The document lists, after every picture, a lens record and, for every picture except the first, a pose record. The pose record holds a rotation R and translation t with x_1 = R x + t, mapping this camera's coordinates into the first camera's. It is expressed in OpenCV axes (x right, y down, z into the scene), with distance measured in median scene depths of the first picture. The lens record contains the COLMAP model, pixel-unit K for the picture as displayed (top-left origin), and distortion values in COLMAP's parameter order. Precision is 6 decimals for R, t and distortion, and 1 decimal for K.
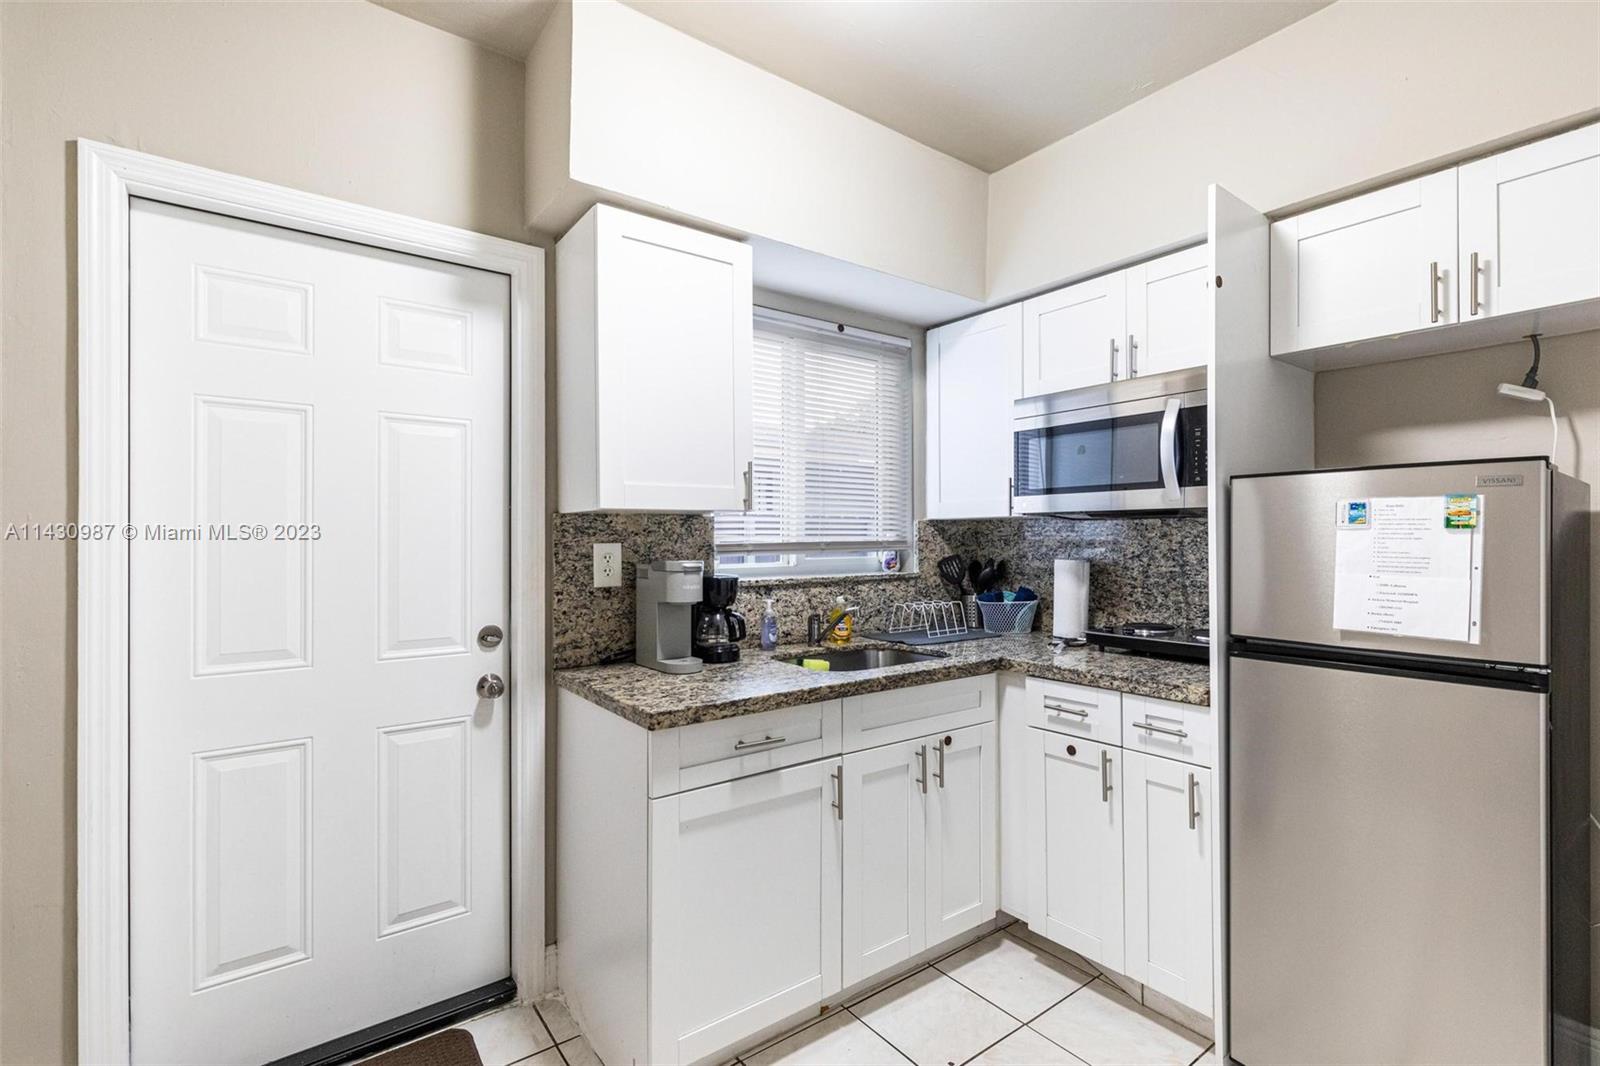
lens RADIAL K [[744.1, 0, 785.9], [0, 744.1, 528.0], [0, 0, 1]] dist [0.006072, -0.000616]
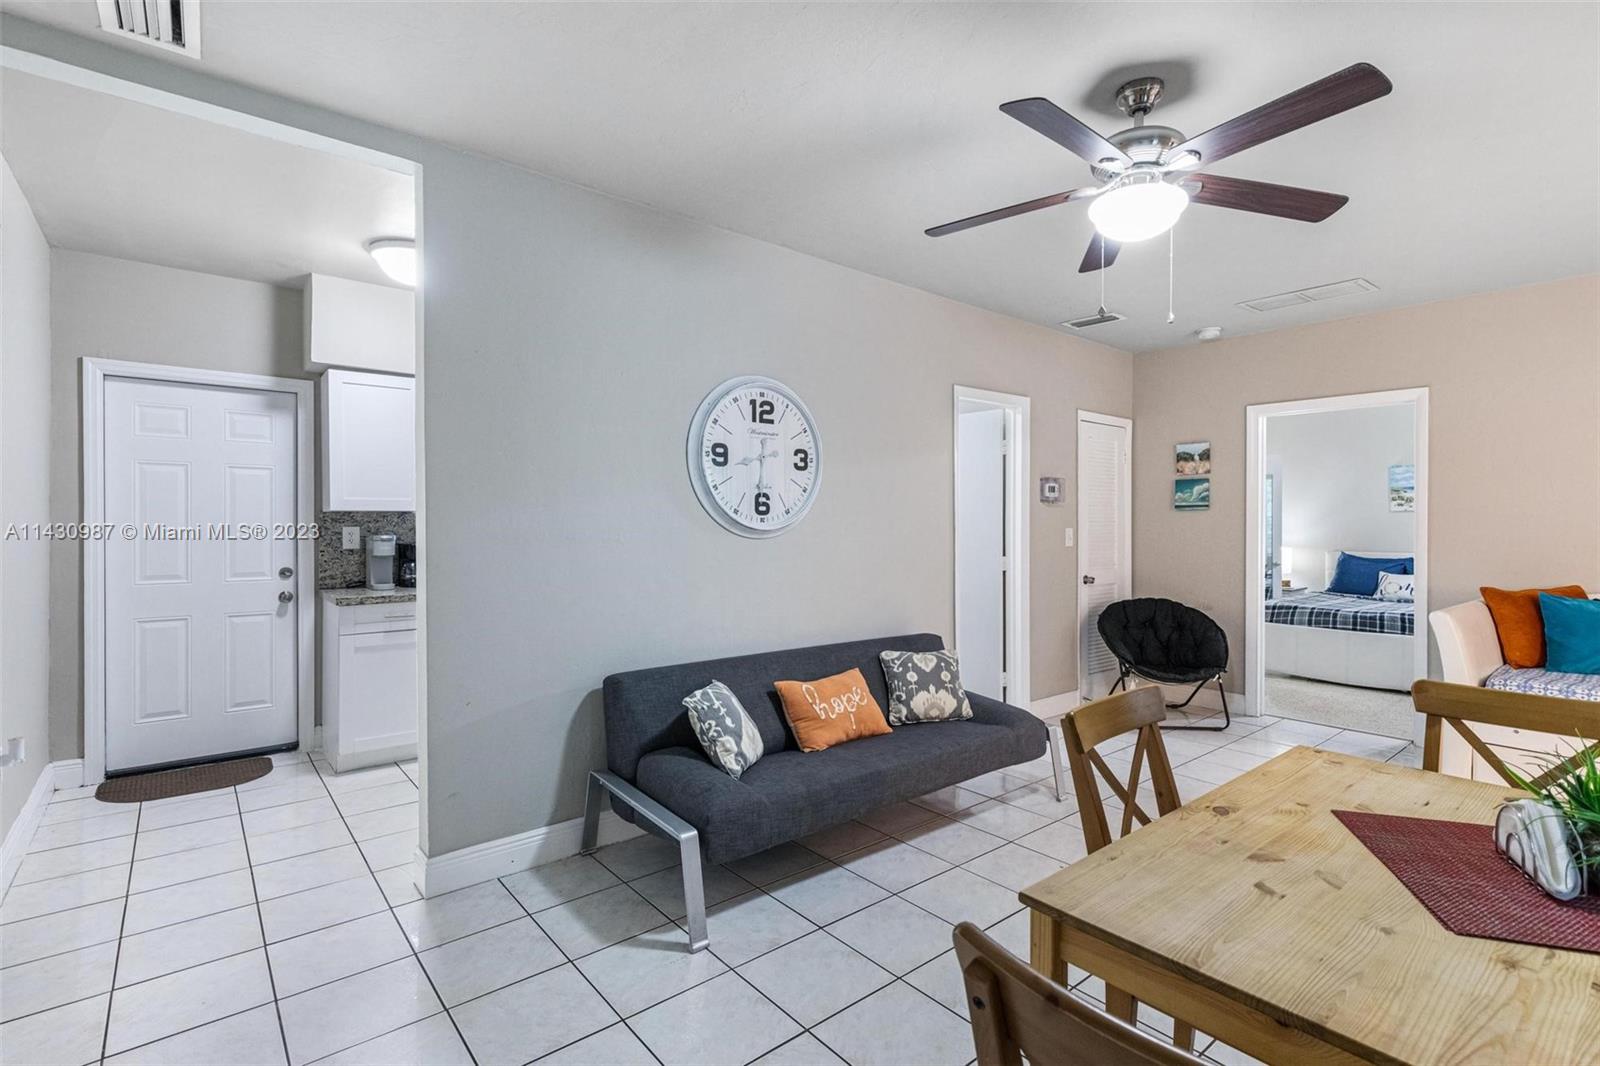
lens RADIAL K [[744.1, 0, 784.4], [0, 744.1, 525.1], [0, 0, 1]] dist [0.006072, -0.000616]
pose [[0.999178, 0.002304, 0.040468, 0.872396], [-0.002559, 0.999977, 0.006256, 0.000453], [-0.040453, -0.006355, 0.999161, -1.077871]]
